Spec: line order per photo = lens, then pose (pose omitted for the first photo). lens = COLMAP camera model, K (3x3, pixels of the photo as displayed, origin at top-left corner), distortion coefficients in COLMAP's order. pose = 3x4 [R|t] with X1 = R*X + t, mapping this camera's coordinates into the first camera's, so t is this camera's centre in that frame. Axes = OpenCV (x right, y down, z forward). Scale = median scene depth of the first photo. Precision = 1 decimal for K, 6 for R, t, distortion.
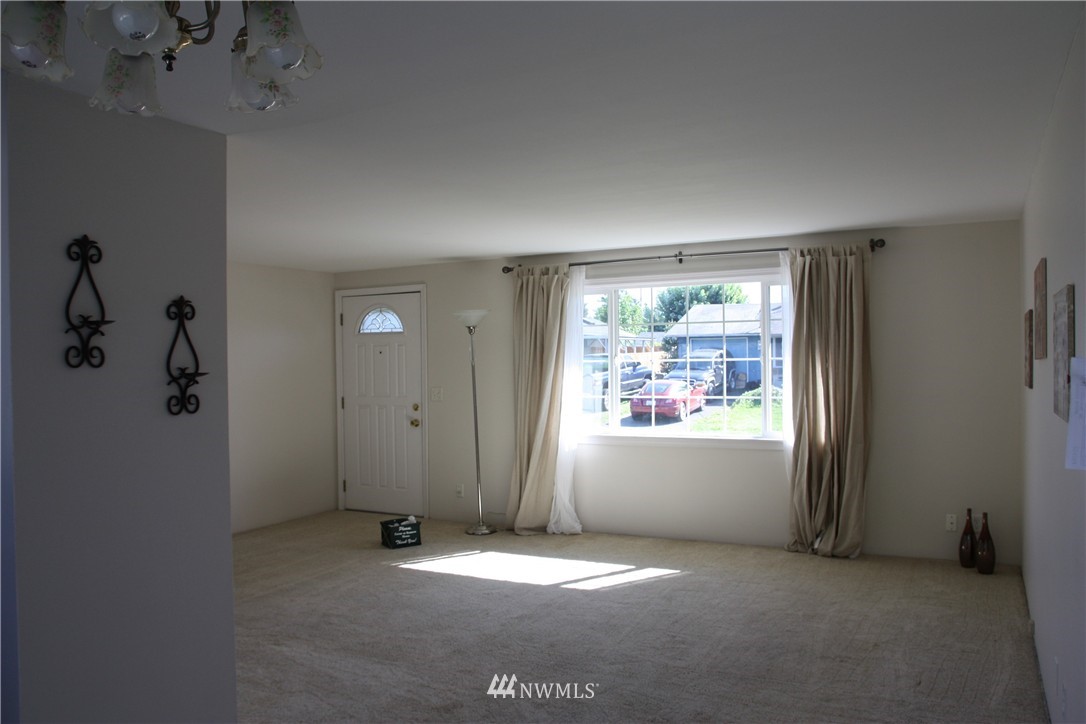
lens RADIAL K [[850.1, 0, 543.0], [0, 850.1, 362.0], [0, 0, 1]] dist [-0.137374, 0.097471]
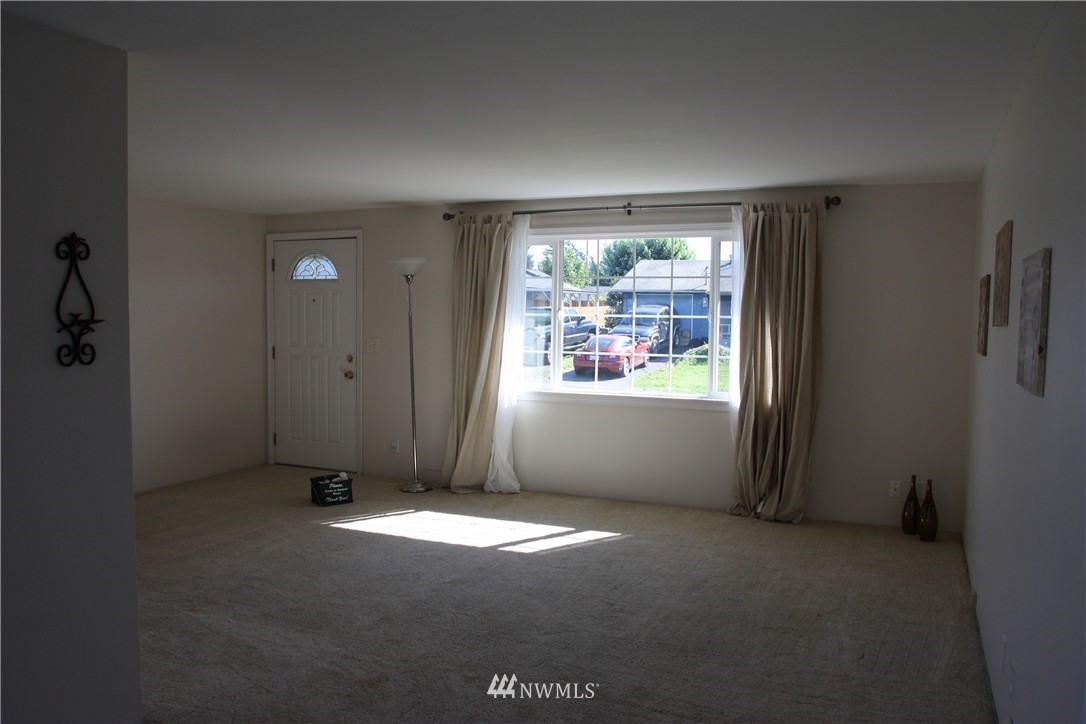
lens RADIAL K [[853.3, 0, 546.0], [0, 853.3, 369.0], [0, 0, 1]] dist [-0.133084, 0.078601]
pose [[0.997346, 0.019944, 0.070018, 0.005129], [-0.024379, 0.997712, 0.063065, -0.000979], [-0.068600, -0.064605, 0.995550, 0.040803]]
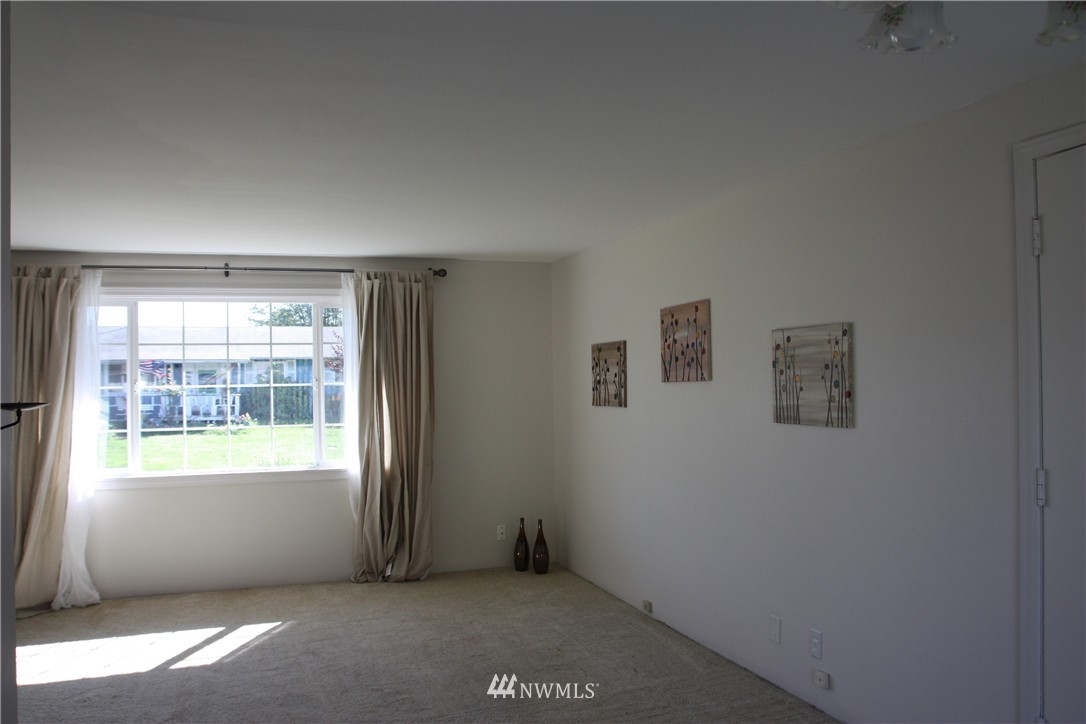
lens RADIAL K [[850.1, 0, 543.0], [0, 850.1, 362.0], [0, 0, 1]] dist [-0.137374, 0.097471]
pose [[0.673456, 0.017045, 0.739031, -0.288196], [0.008474, 0.999490, -0.030775, 0.002847], [-0.739179, 0.026988, 0.672969, 0.187281]]
